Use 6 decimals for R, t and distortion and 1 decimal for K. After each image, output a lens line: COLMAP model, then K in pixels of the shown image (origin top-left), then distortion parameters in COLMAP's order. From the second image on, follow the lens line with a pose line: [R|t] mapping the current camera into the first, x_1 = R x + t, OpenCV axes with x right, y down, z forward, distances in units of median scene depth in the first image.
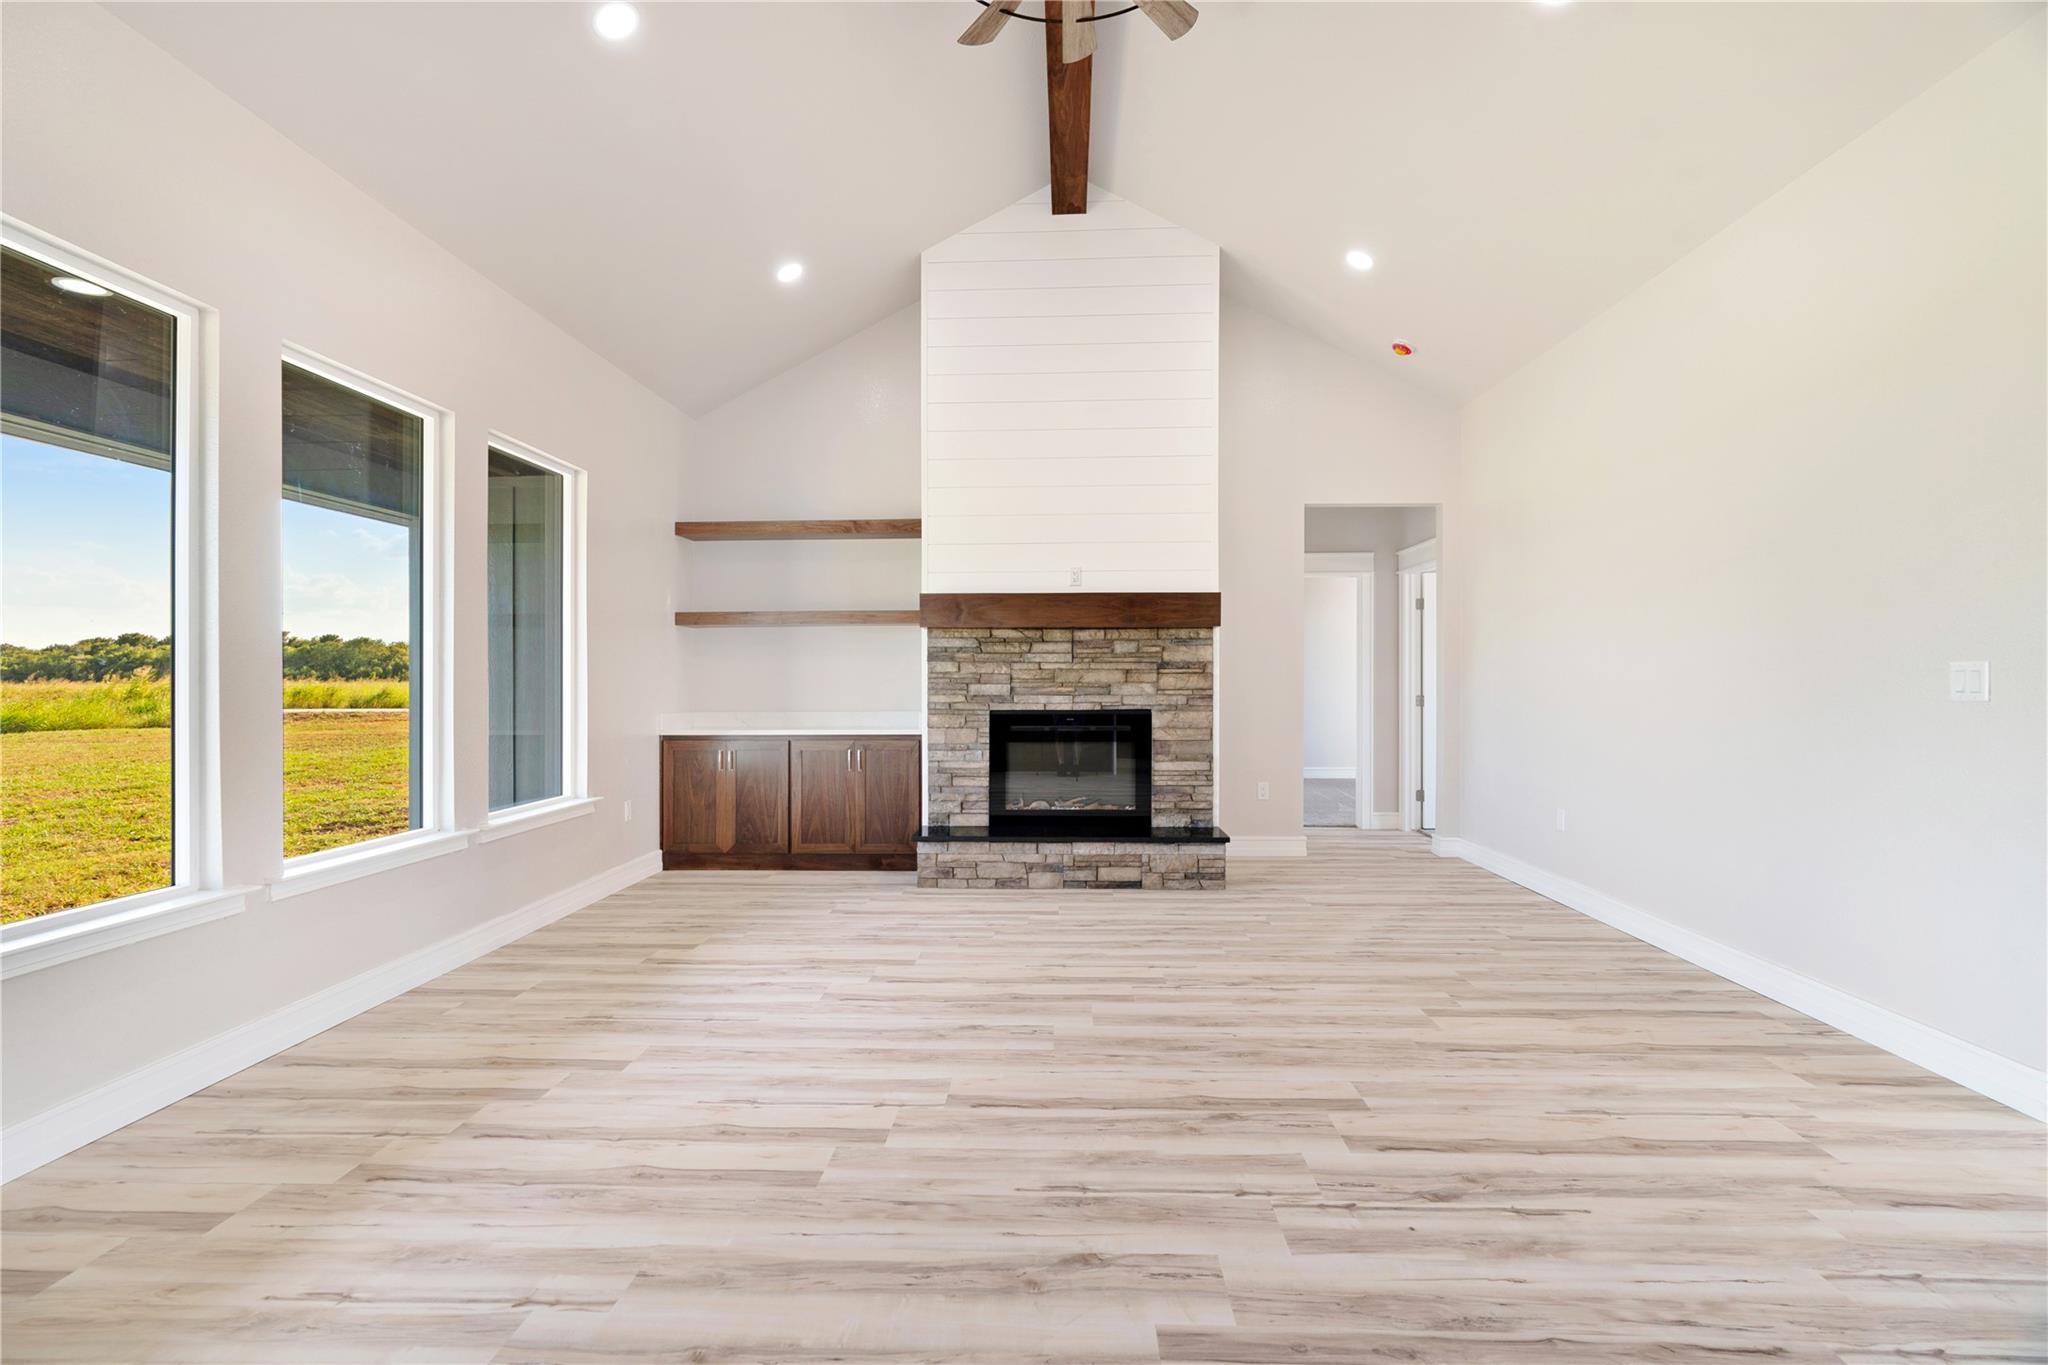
lens RADIAL K [[910.1, 0, 1016.4], [0, 910.1, 676.4], [0, 0, 1]] dist [0.024479, -0.000141]
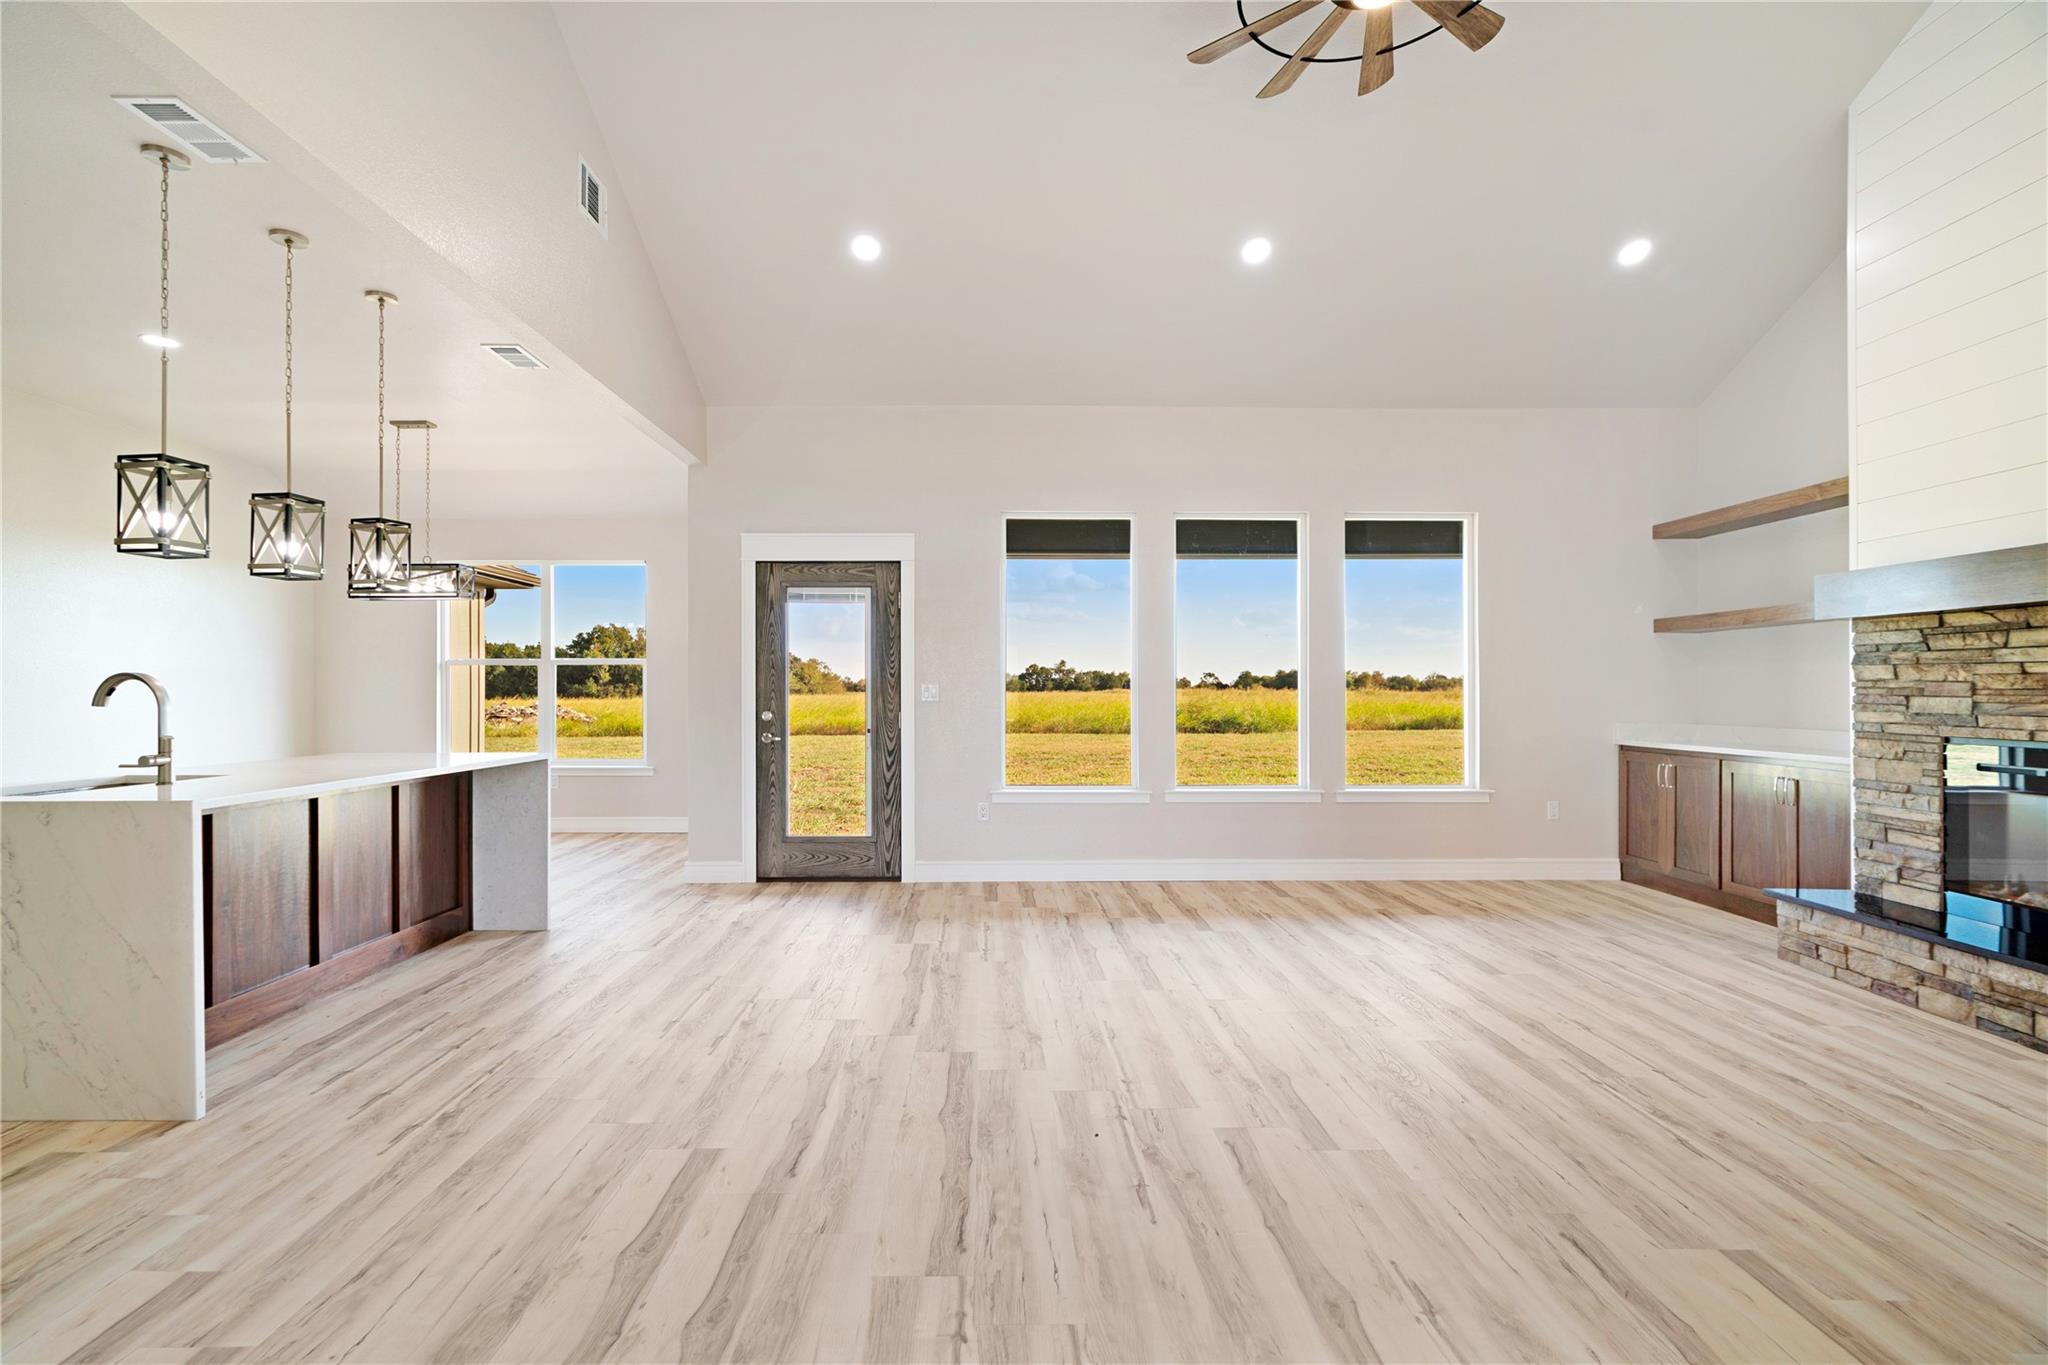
lens RADIAL K [[925.2, 0, 1070.2], [0, 925.2, 680.3], [0, 0, 1]] dist [0.051221, 0.000370]
pose [[0.120188, -0.007333, -0.992724, 0.928977], [0.001827, 0.999973, -0.007165, 0.000092], [0.992750, -0.000953, 0.120198, 0.453080]]
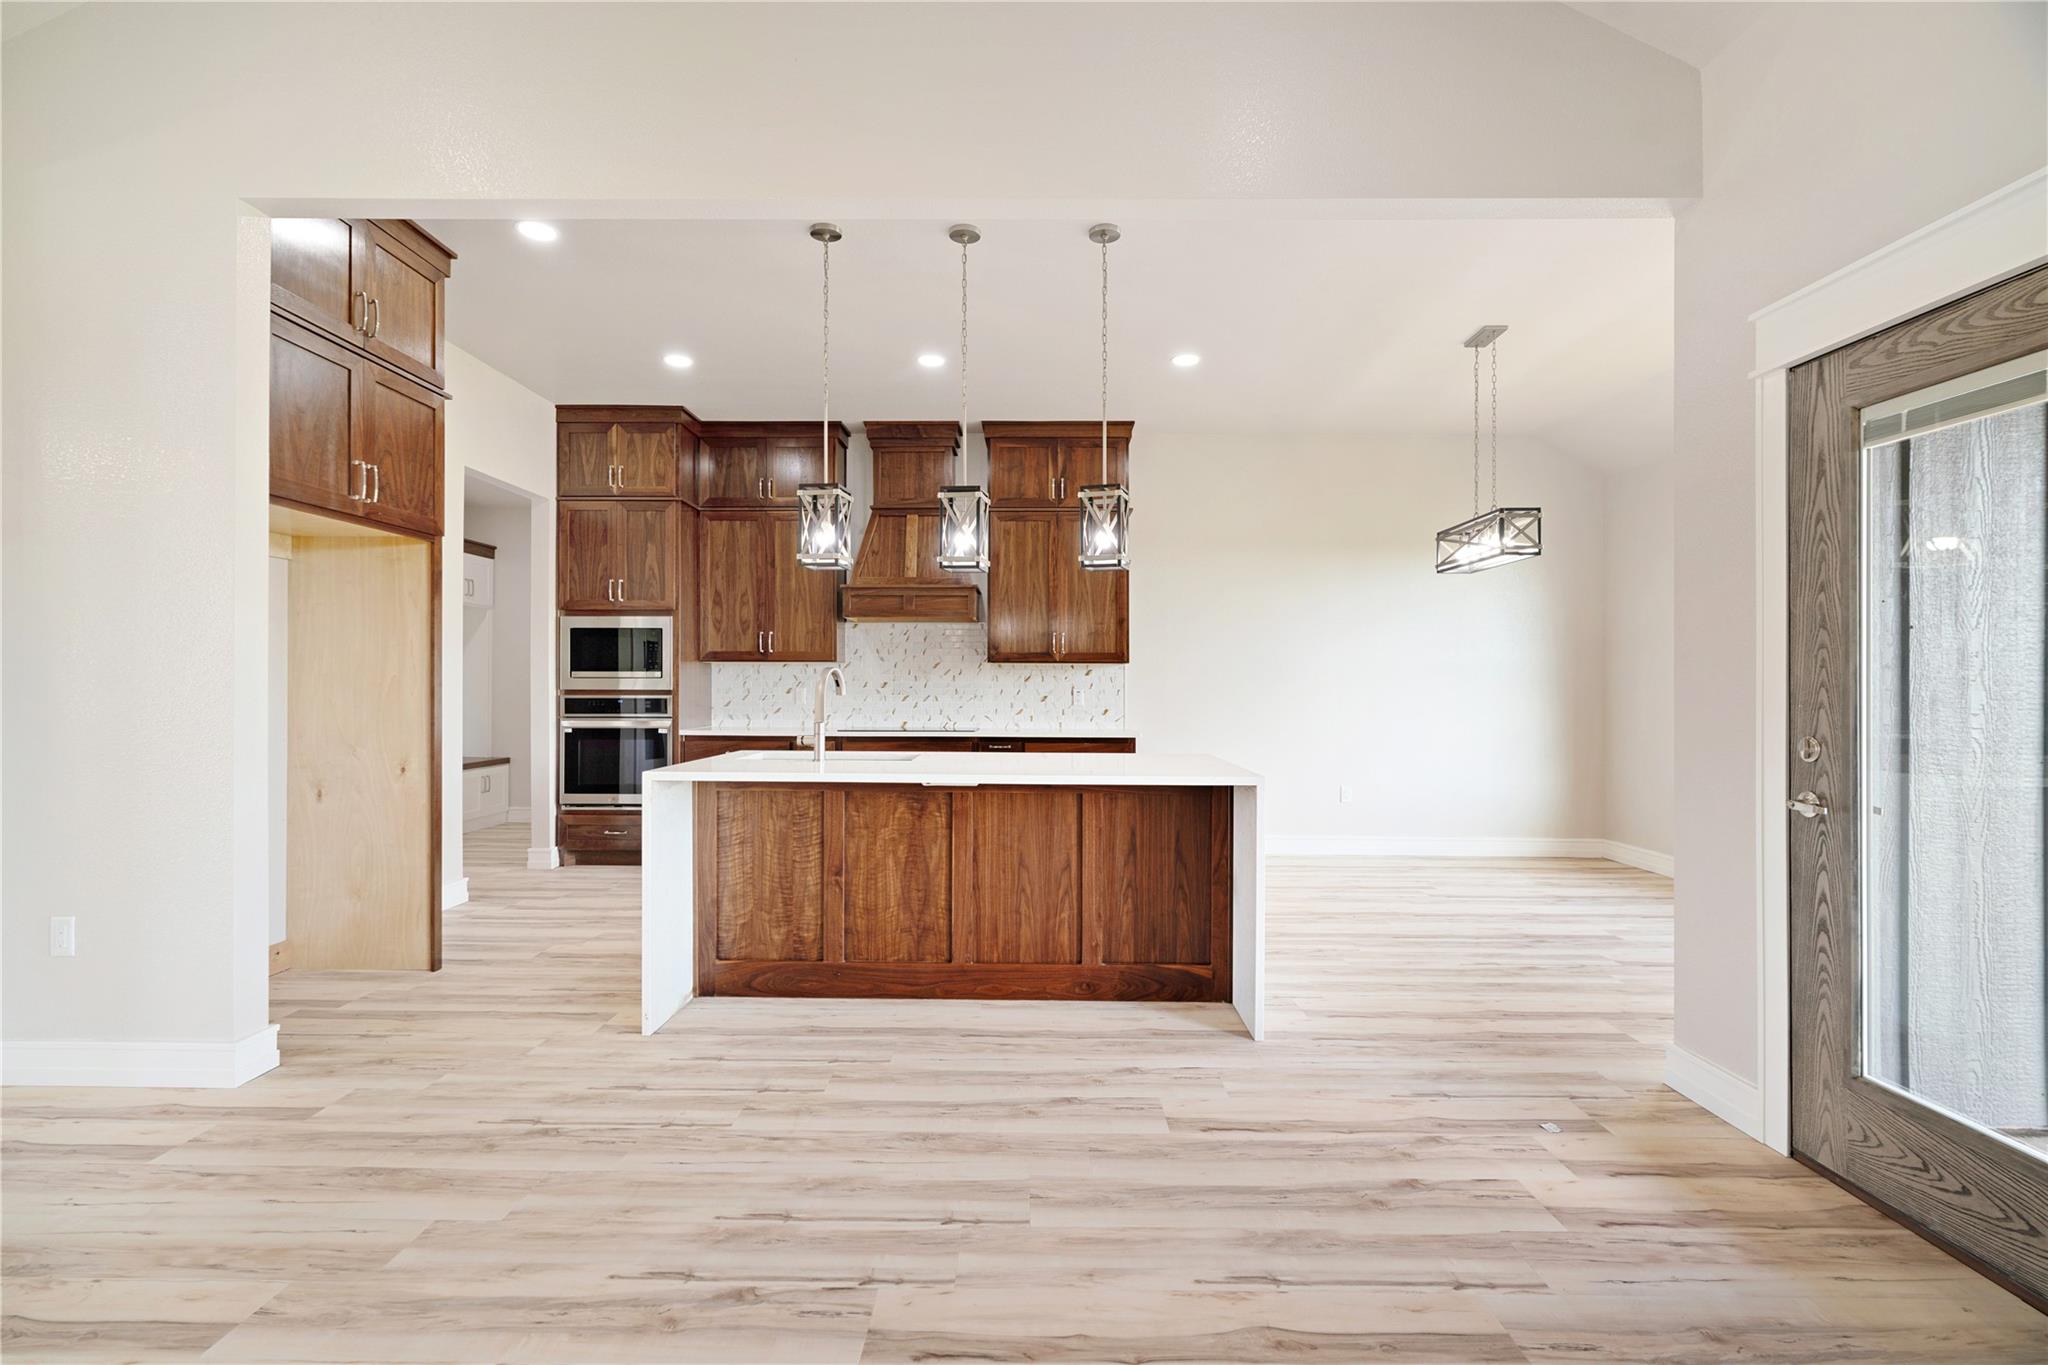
lens RADIAL K [[939.2, 0, 1008.6], [0, 939.2, 680.7], [0, 0, 1]] dist [-0.012891, 0.003978]
pose [[-0.999896, 0.005737, -0.013206, -0.151195], [0.005860, 0.999940, -0.009297, 0.004690], [0.013152, -0.009374, -0.999870, 0.750336]]
